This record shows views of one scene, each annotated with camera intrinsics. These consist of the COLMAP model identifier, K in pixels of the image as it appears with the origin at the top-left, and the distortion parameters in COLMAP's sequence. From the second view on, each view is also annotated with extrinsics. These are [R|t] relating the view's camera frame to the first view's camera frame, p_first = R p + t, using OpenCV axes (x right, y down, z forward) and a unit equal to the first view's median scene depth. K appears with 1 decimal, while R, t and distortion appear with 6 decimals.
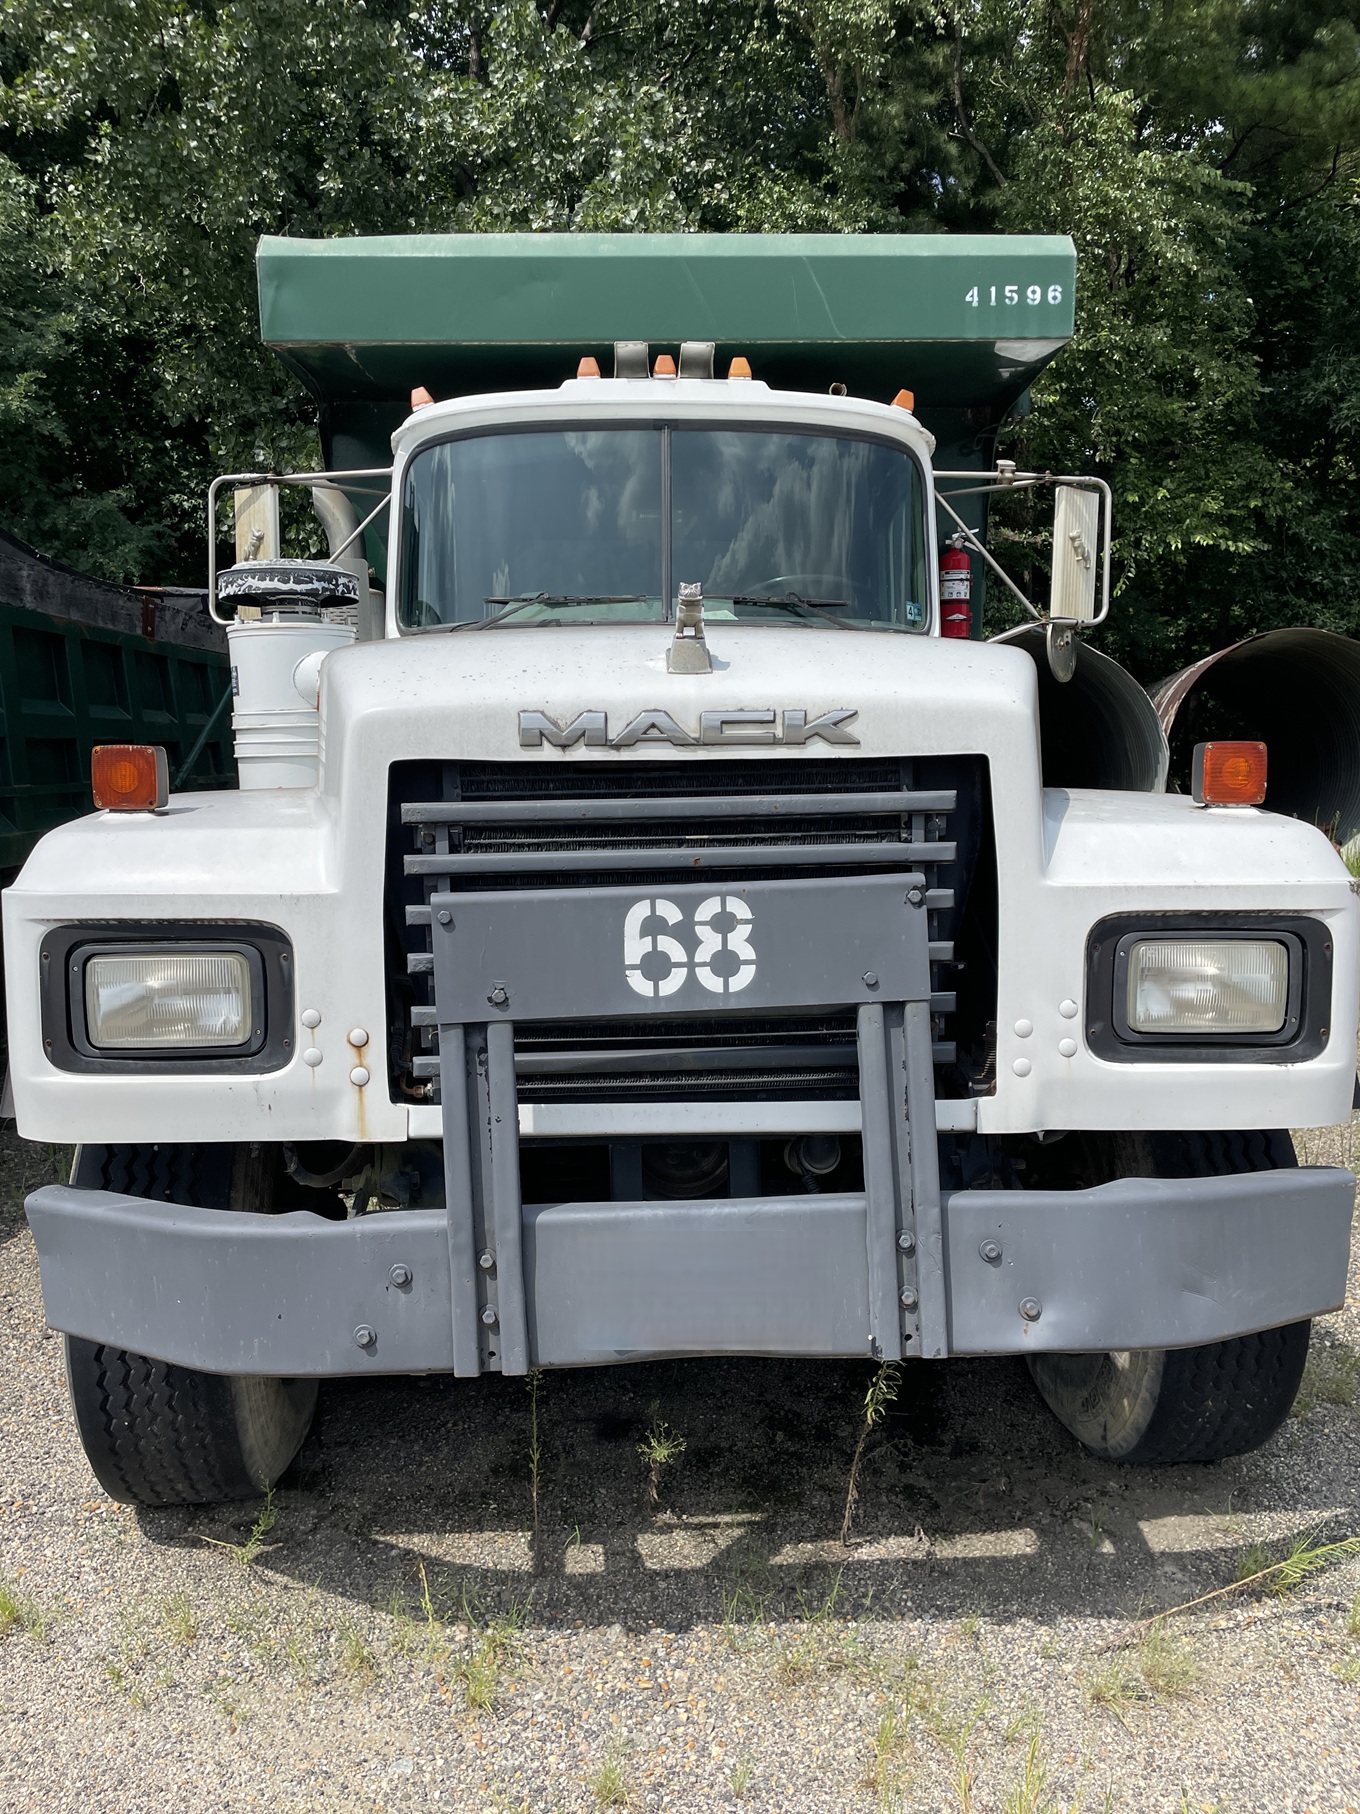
lens RADIAL K [[1357.6, 0, 680.0], [0, 1357.6, 907.0], [0, 0, 1]] dist [0.082688, -0.106798]
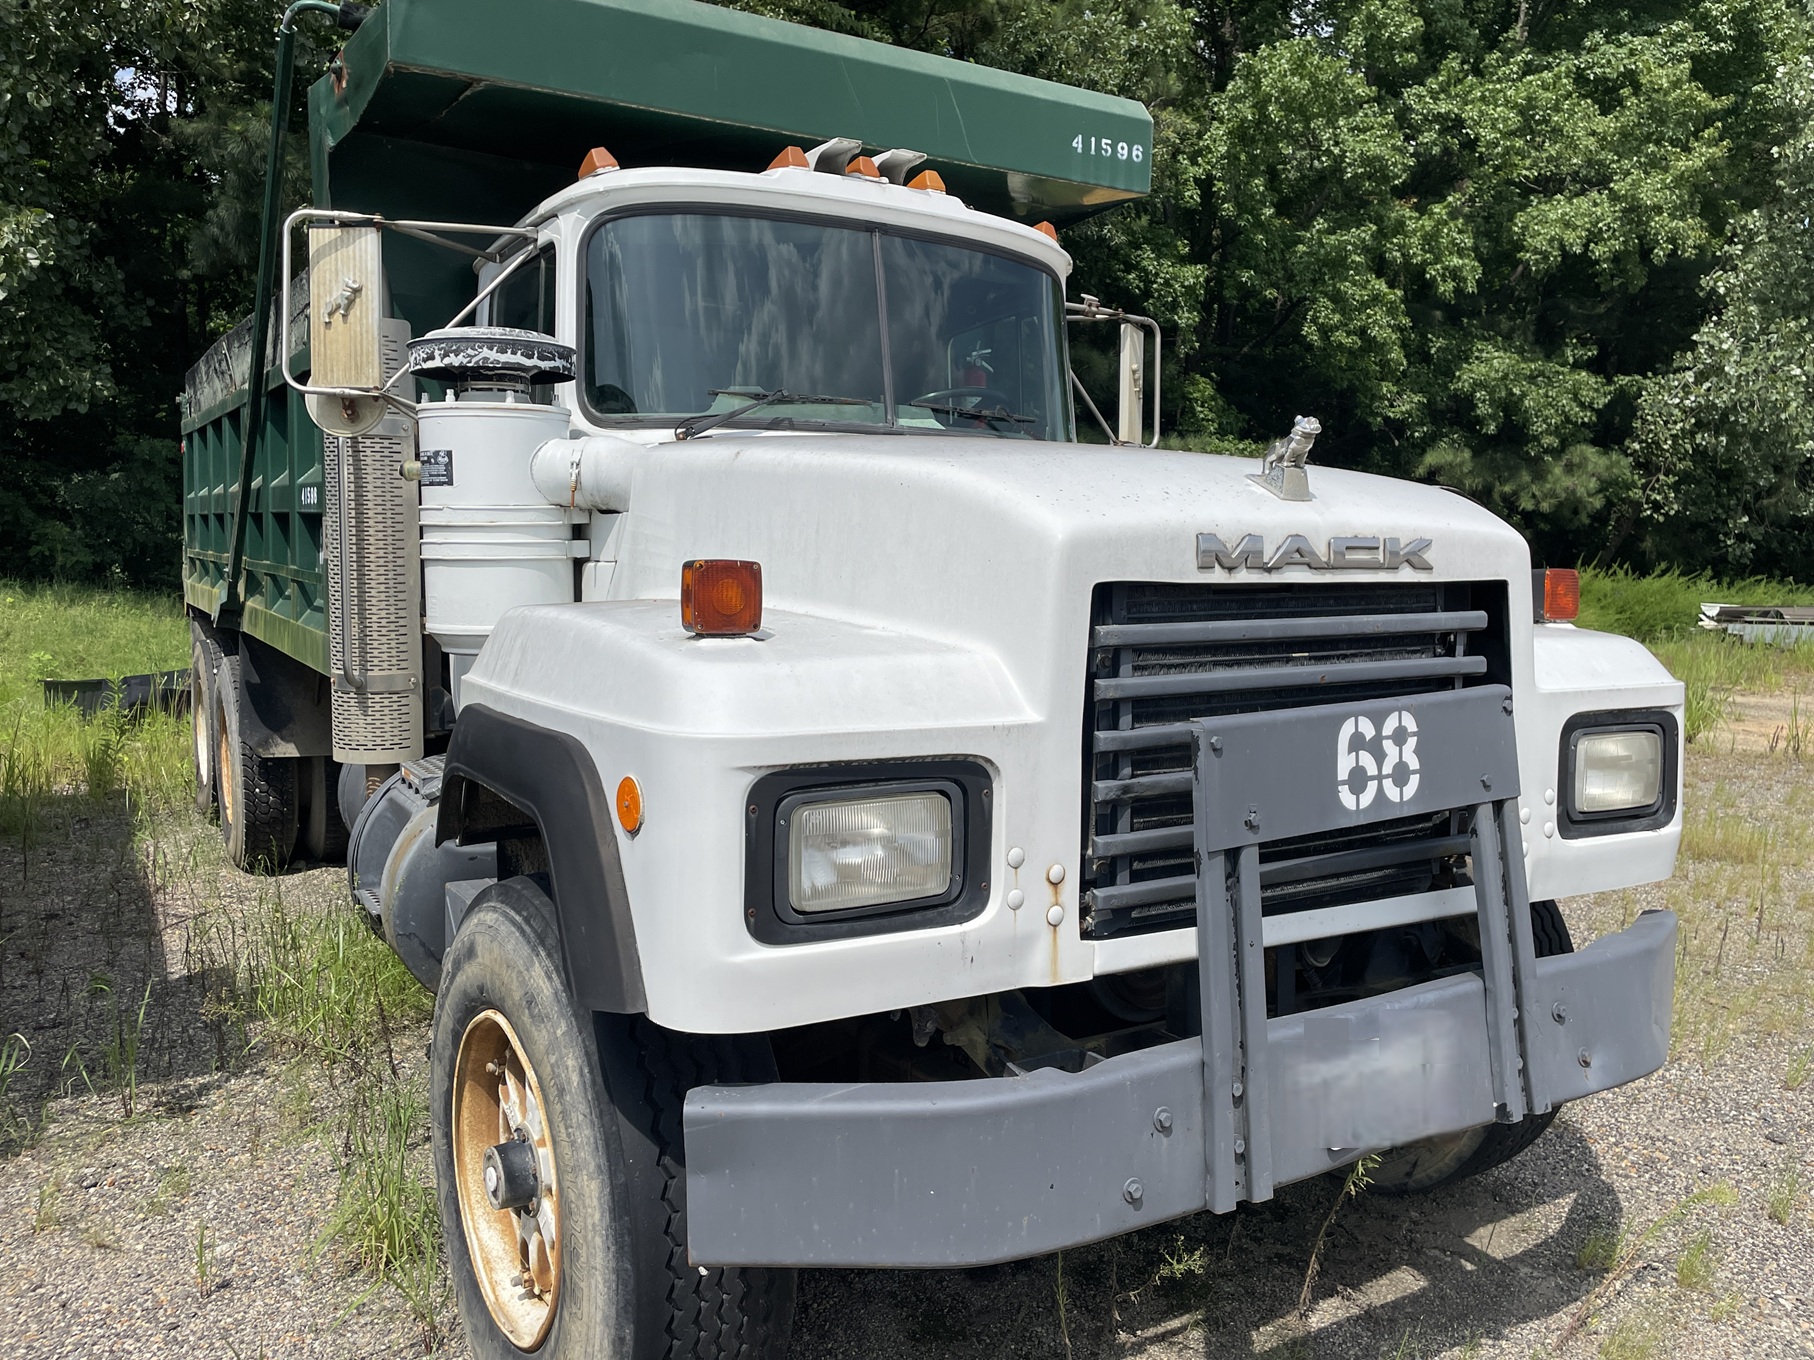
lens RADIAL K [[1406.6, 0, 909.9], [0, 1406.6, 645.3], [0, 0, 1]] dist [0.069217, -0.081077]
pose [[0.876927, -0.012885, 0.480451, -0.777172], [0.031977, 0.998990, -0.031574, -0.034205], [-0.479559, 0.043051, 0.876453, 0.185757]]
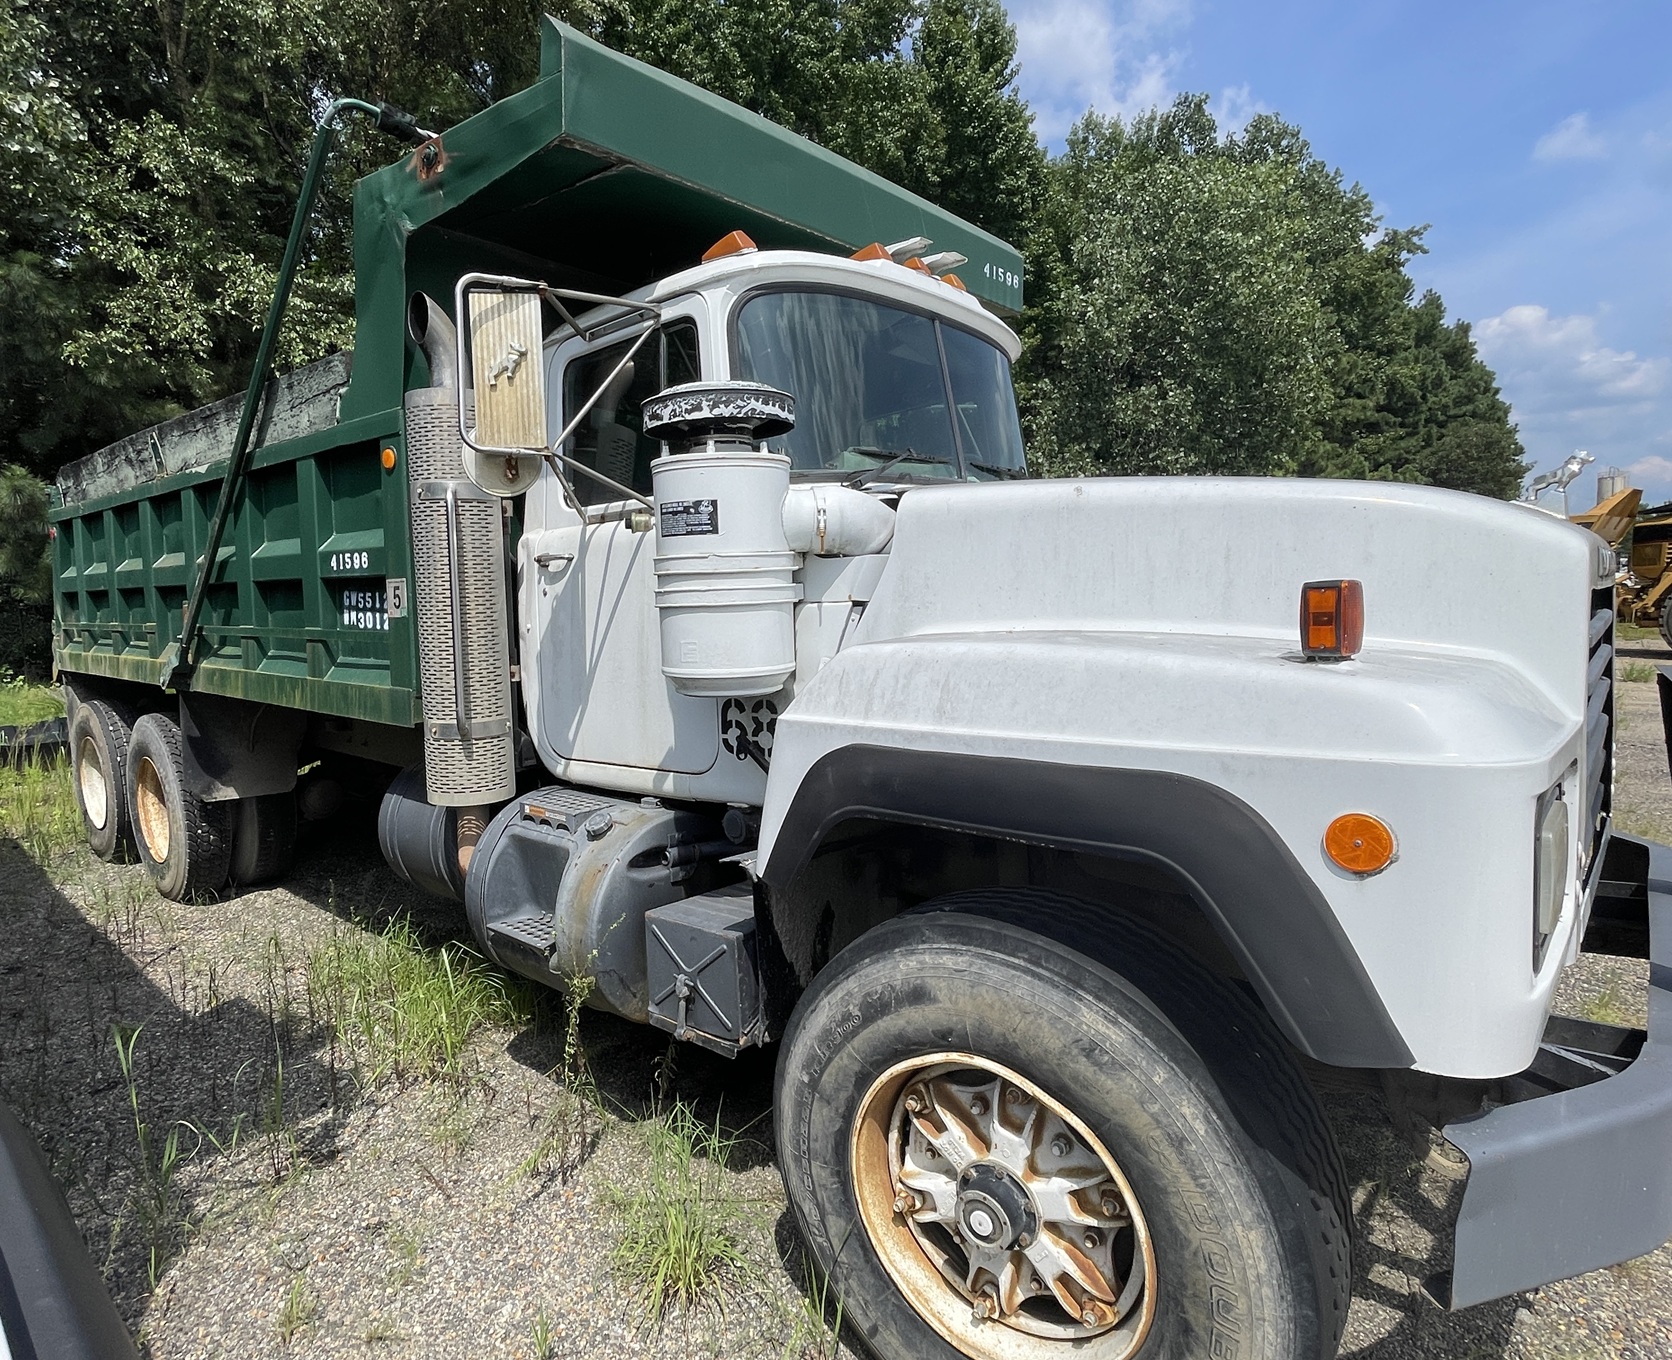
lens RADIAL K [[949.5, 0, 751.4], [0, 949.5, 668.6], [0, 0, 1]] dist [0.014189, -0.021531]
pose [[0.712633, -0.061552, 0.698832, -1.146312], [0.096175, 0.995310, -0.010409, -0.098568], [-0.694913, 0.074627, 0.715211, 0.894958]]
